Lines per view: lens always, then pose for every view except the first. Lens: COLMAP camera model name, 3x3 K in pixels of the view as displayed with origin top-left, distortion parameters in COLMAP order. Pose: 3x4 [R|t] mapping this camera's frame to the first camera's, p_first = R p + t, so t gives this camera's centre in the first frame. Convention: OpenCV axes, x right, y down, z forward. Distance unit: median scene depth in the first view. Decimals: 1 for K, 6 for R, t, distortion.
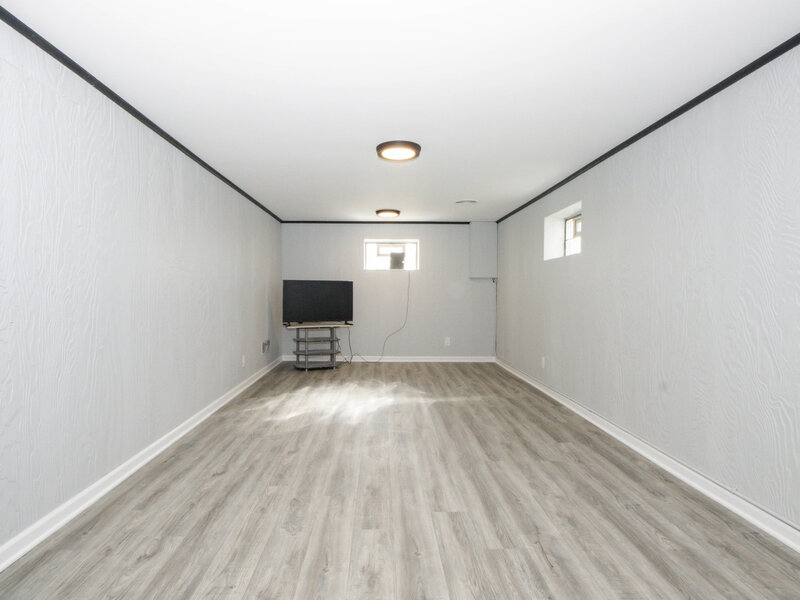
lens RADIAL K [[419.4, 0, 399.4], [0, 419.4, 297.9], [0, 0, 1]] dist [0.004100, -0.006111]
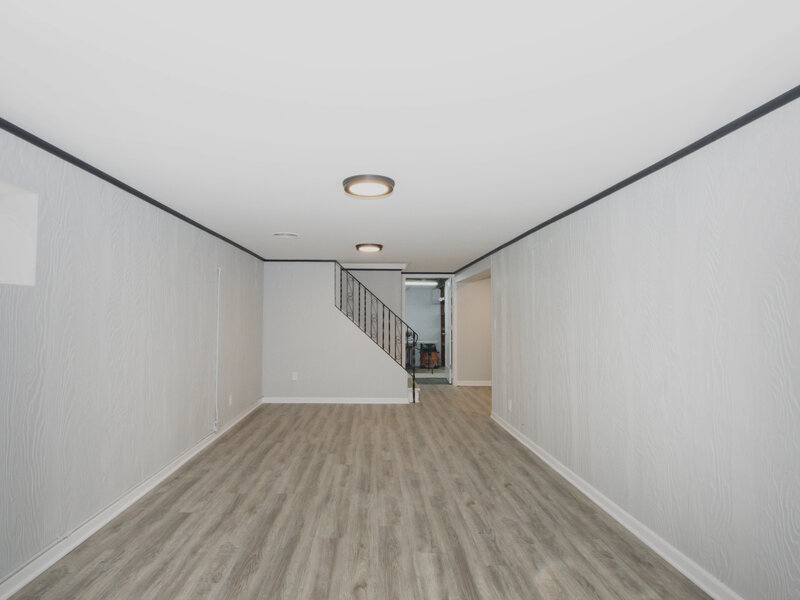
lens RADIAL K [[419.4, 0, 399.4], [0, 419.4, 302.1], [0, 0, 1]] dist [0.004100, -0.006111]
pose [[-0.999765, -0.010377, -0.019013, -0.062202], [-0.009924, 0.999669, -0.023742, -0.116727], [0.019253, -0.023547, -0.999537, 2.326028]]
